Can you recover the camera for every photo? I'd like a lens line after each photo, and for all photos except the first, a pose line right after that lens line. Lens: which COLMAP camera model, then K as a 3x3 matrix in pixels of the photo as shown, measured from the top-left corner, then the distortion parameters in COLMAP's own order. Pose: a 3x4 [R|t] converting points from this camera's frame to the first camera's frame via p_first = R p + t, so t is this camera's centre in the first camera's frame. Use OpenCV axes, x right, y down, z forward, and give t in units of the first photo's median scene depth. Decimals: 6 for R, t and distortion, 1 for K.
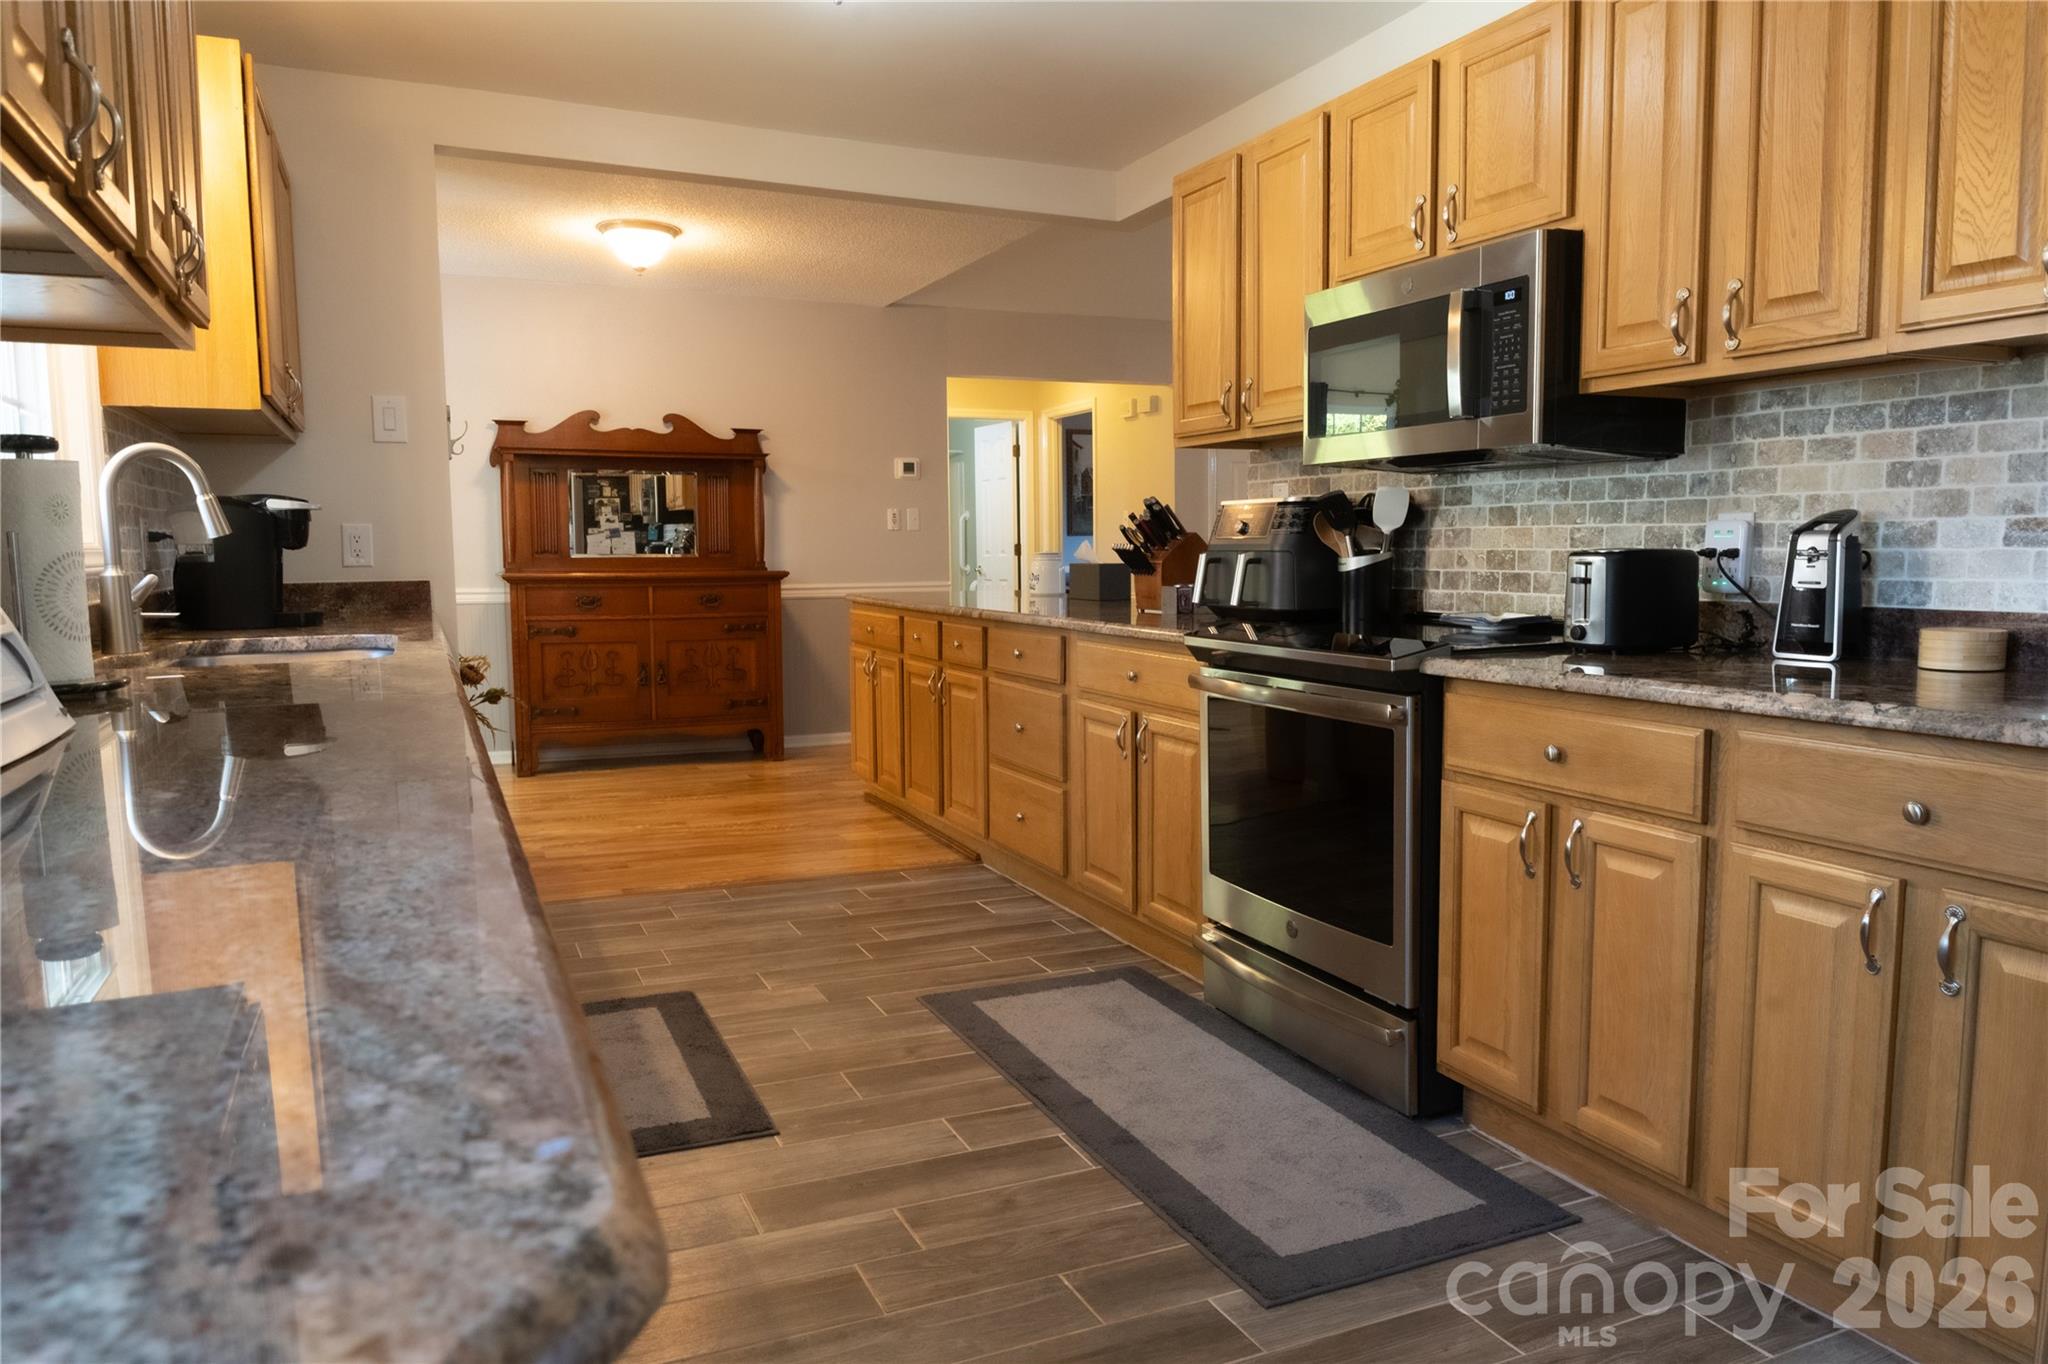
lens RADIAL K [[1384.5, 0, 1056.6], [0, 1384.5, 703.8], [0, 0, 1]] dist [-0.004715, -0.008481]
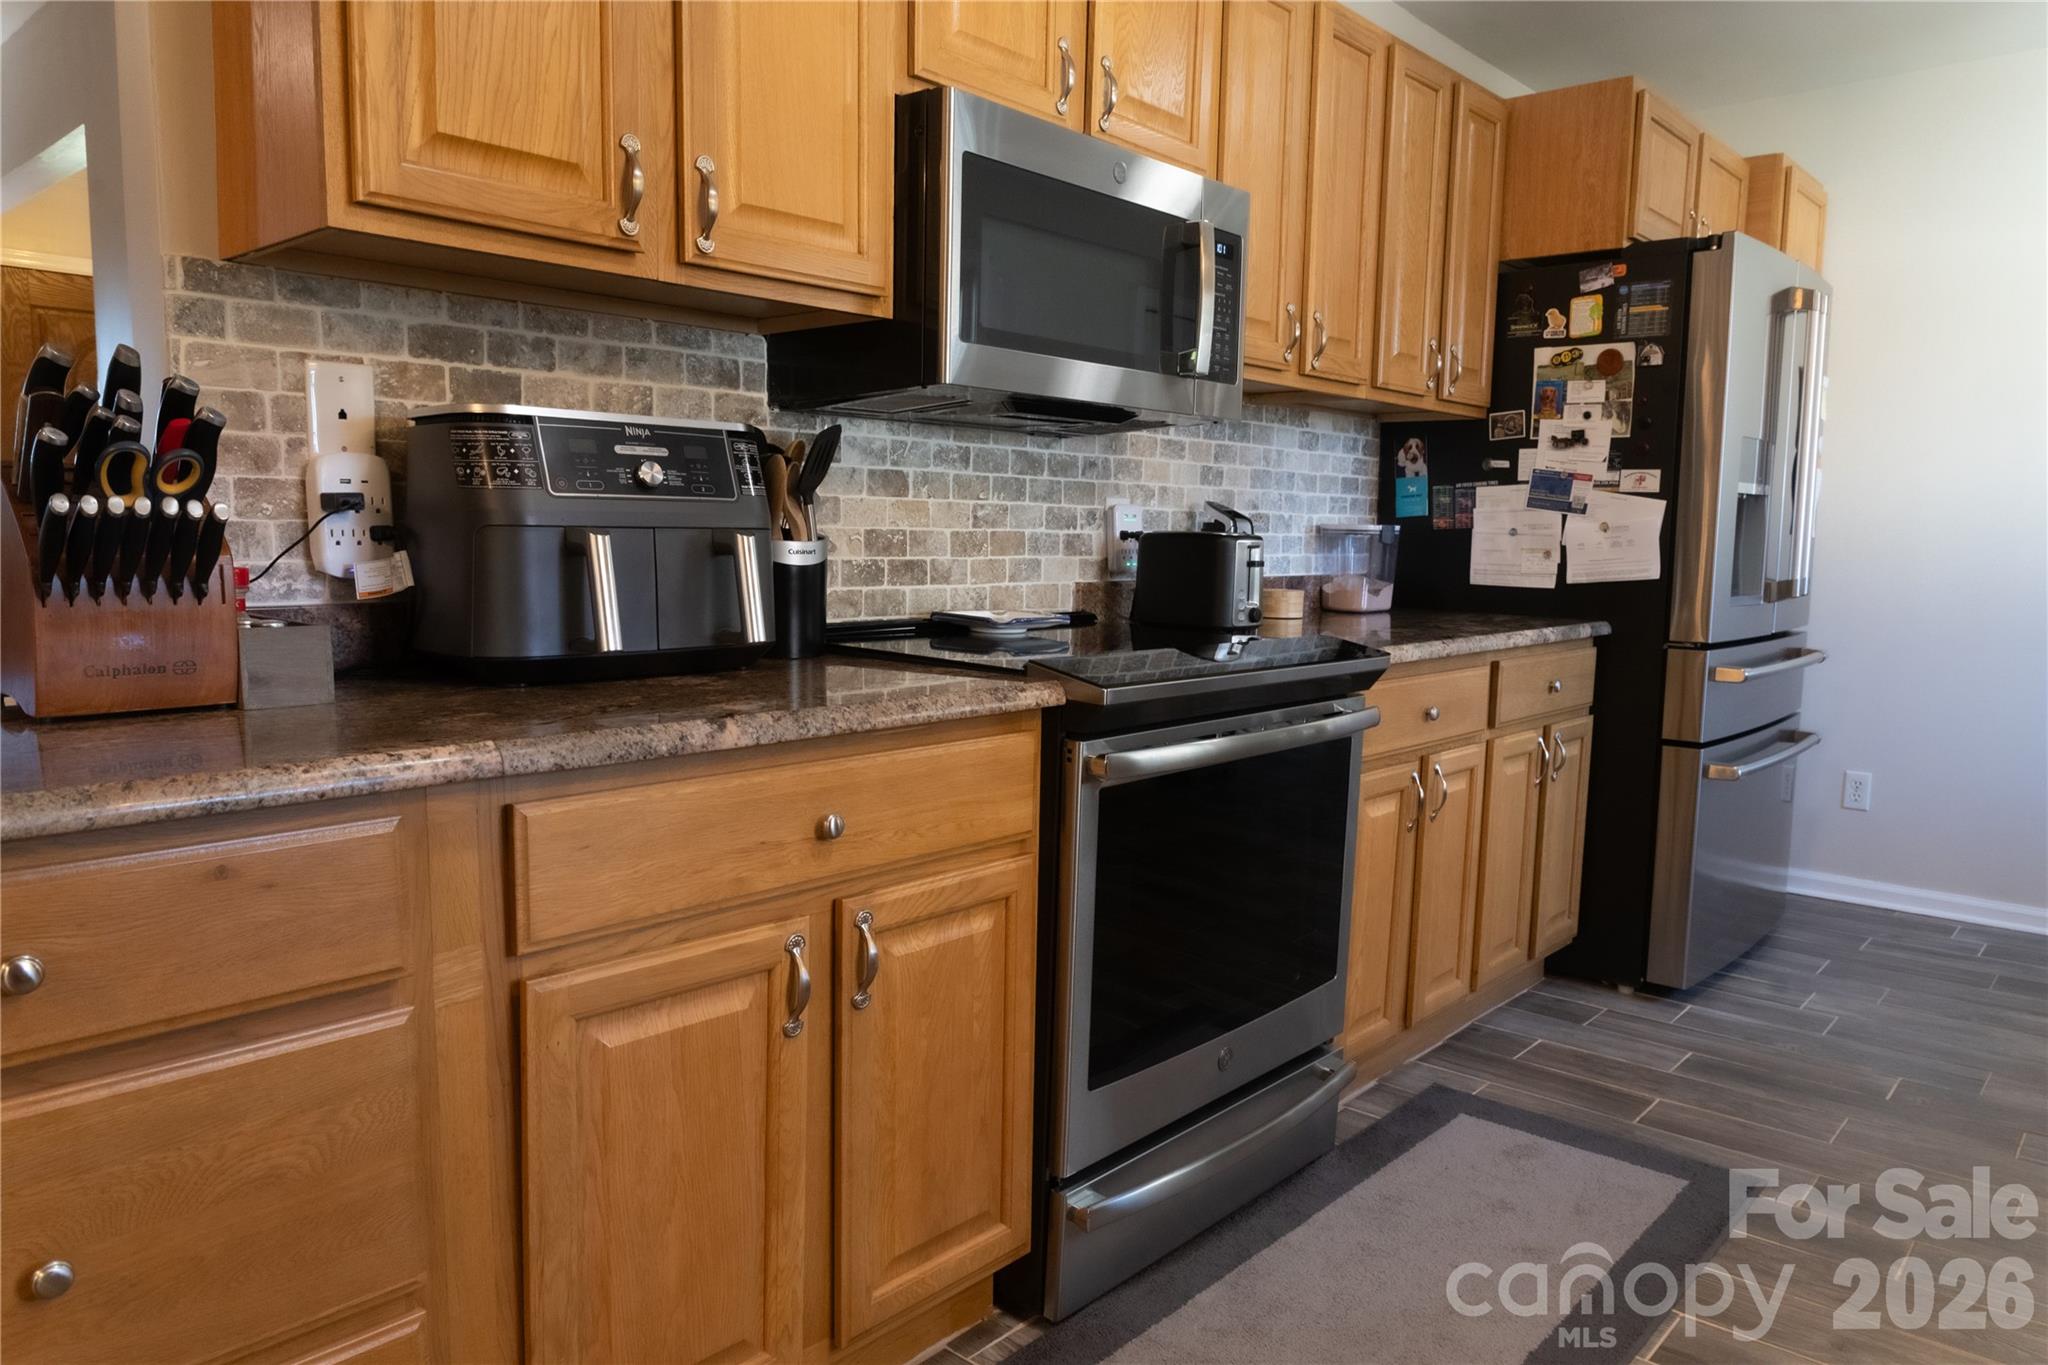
lens RADIAL K [[1384.5, 0, 1023.3], [0, 1384.5, 698.3], [0, 0, 1]] dist [-0.004715, -0.008481]
pose [[-0.403836, -0.110469, 0.908137, -0.376170], [0.091101, 0.982892, 0.160074, -0.131183], [-0.910284, 0.147376, -0.386863, 1.204918]]
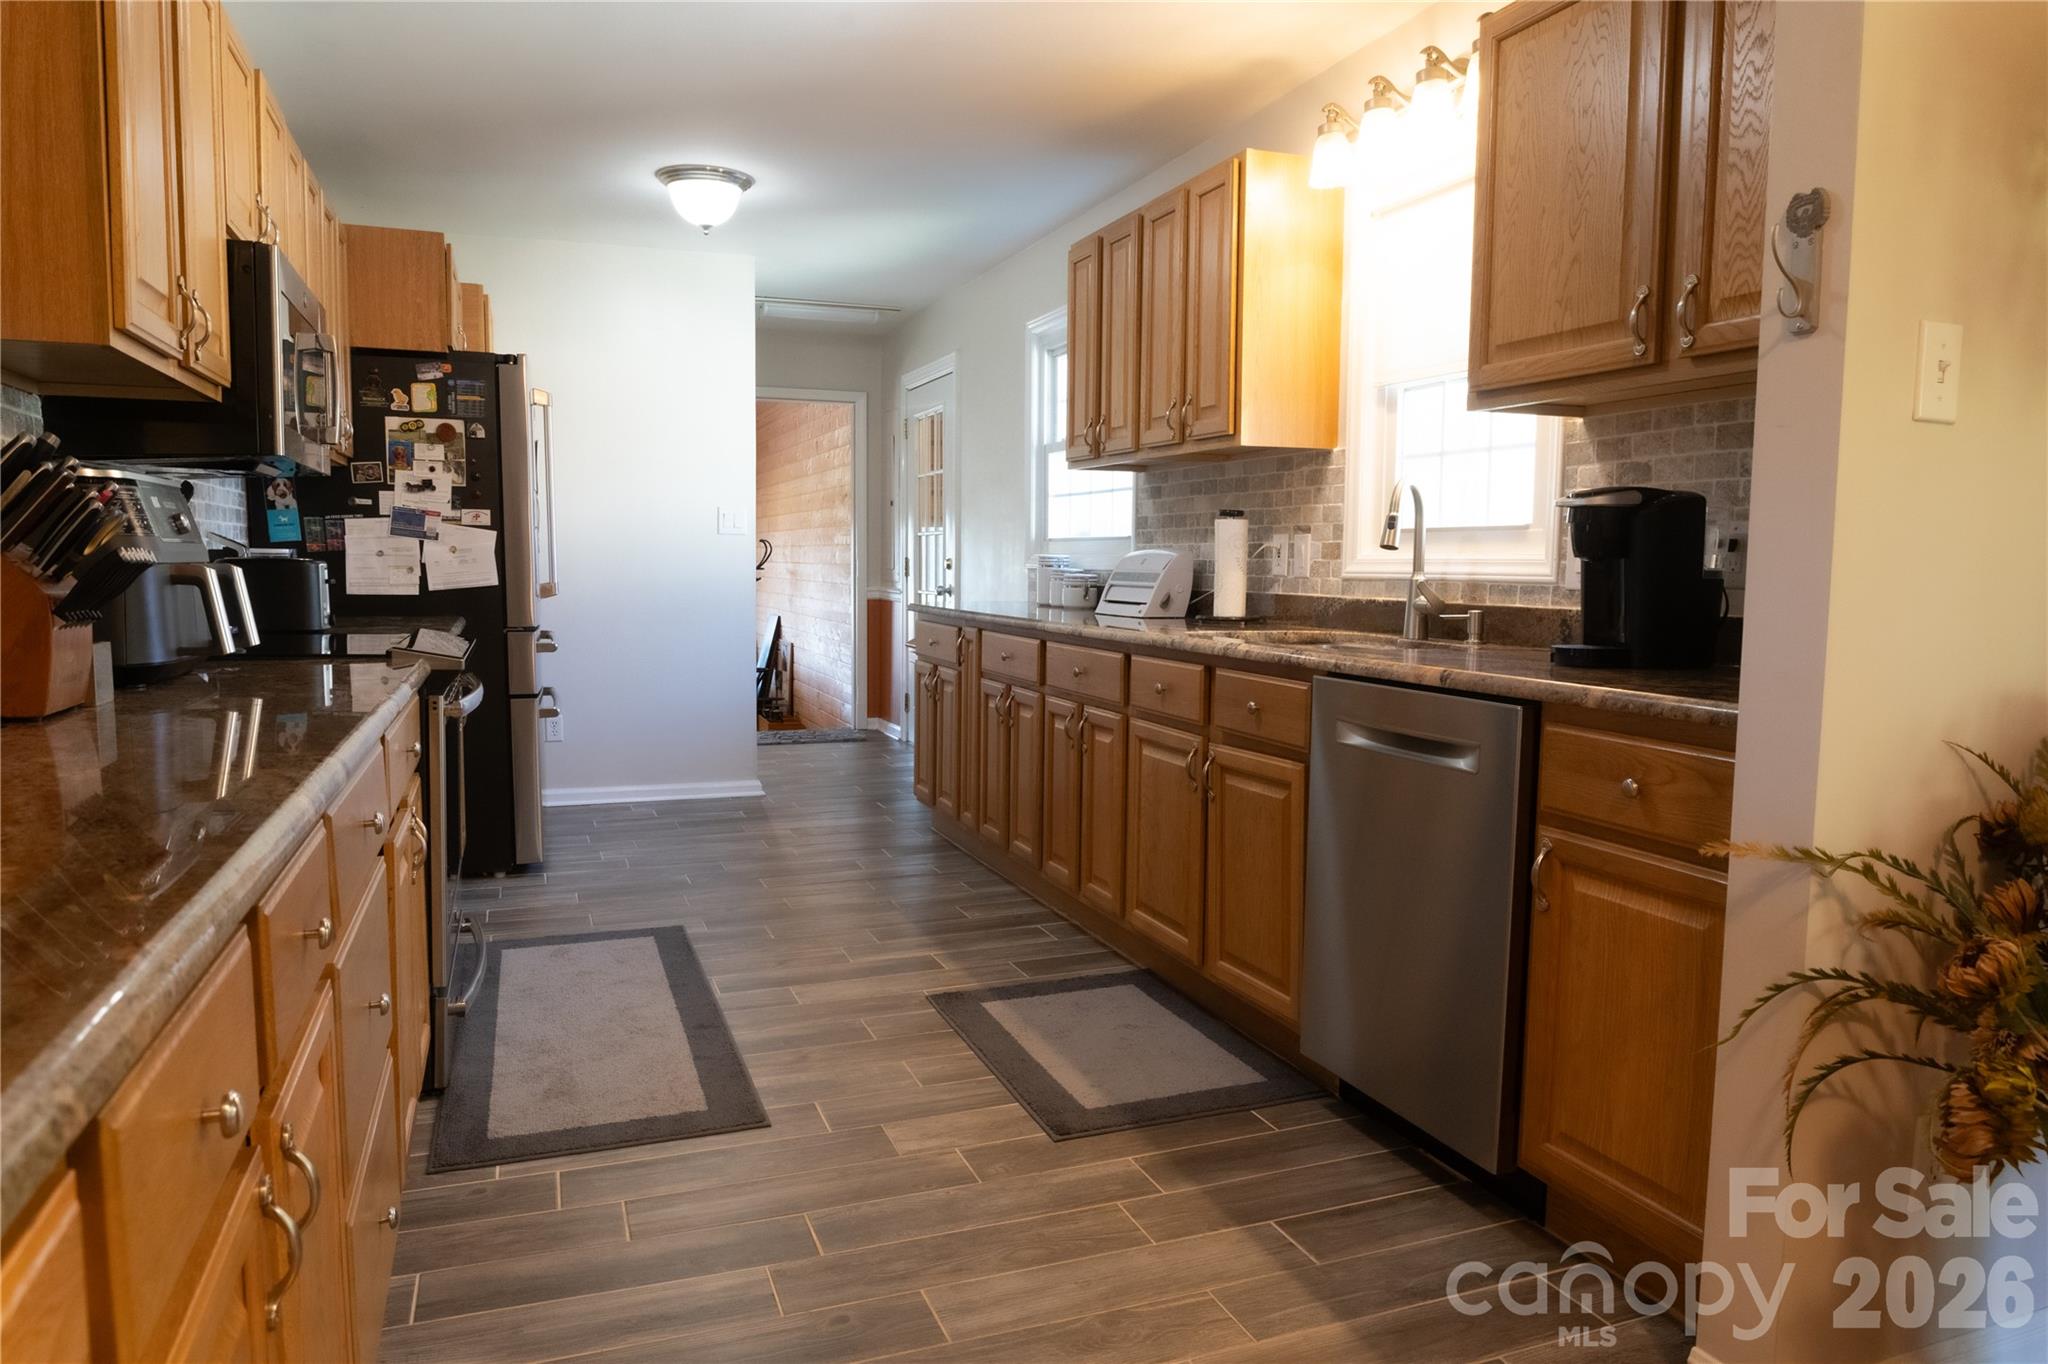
lens RADIAL K [[1384.5, 0, 1011.9], [0, 1384.5, 681.9], [0, 0, 1]] dist [-0.004715, -0.008481]
pose [[-0.995492, -0.010364, 0.094283, -0.320115], [0.008761, 0.979717, 0.200196, -0.199193], [-0.094445, 0.200119, -0.975209, 1.760844]]
